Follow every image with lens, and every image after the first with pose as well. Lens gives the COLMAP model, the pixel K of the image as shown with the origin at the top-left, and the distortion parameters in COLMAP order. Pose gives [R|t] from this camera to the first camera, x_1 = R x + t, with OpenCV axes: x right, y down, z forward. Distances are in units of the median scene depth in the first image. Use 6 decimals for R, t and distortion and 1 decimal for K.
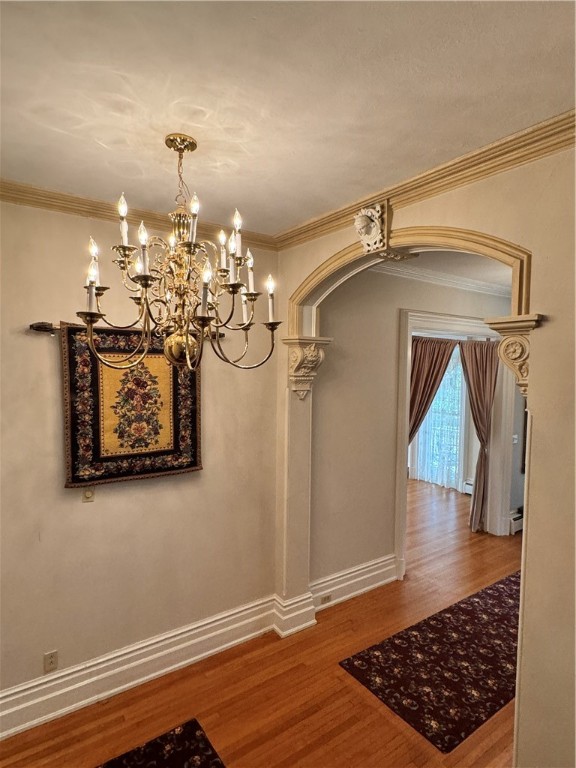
lens RADIAL K [[434.0, 0, 283.3], [0, 434.0, 387.7], [0, 0, 1]] dist [-0.003948, -0.000321]
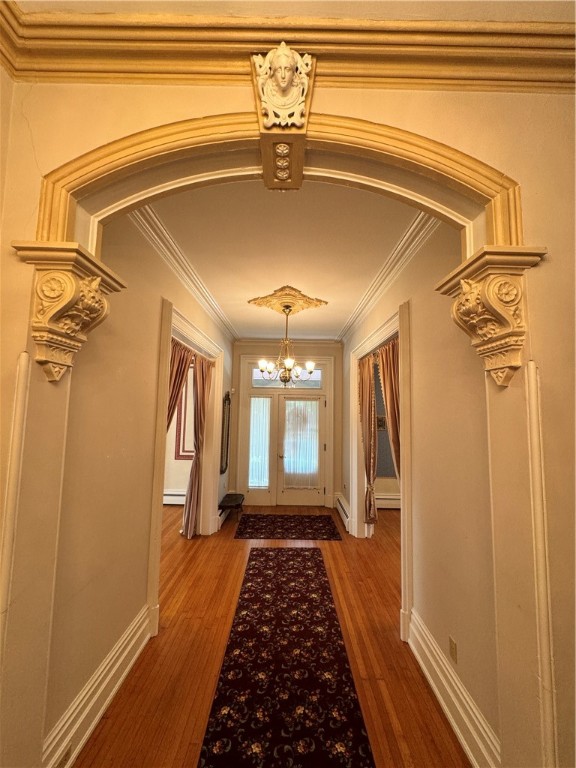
lens RADIAL K [[305.3, 0, 285.7], [0, 305.3, 387.1], [0, 0, 1]] dist [-0.002239, 0.000300]
pose [[0.567086, 0.064995, 0.821090, -0.116794], [0.033713, 0.994215, -0.101983, 0.094293], [-0.822968, 0.085514, 0.561614, 0.698176]]
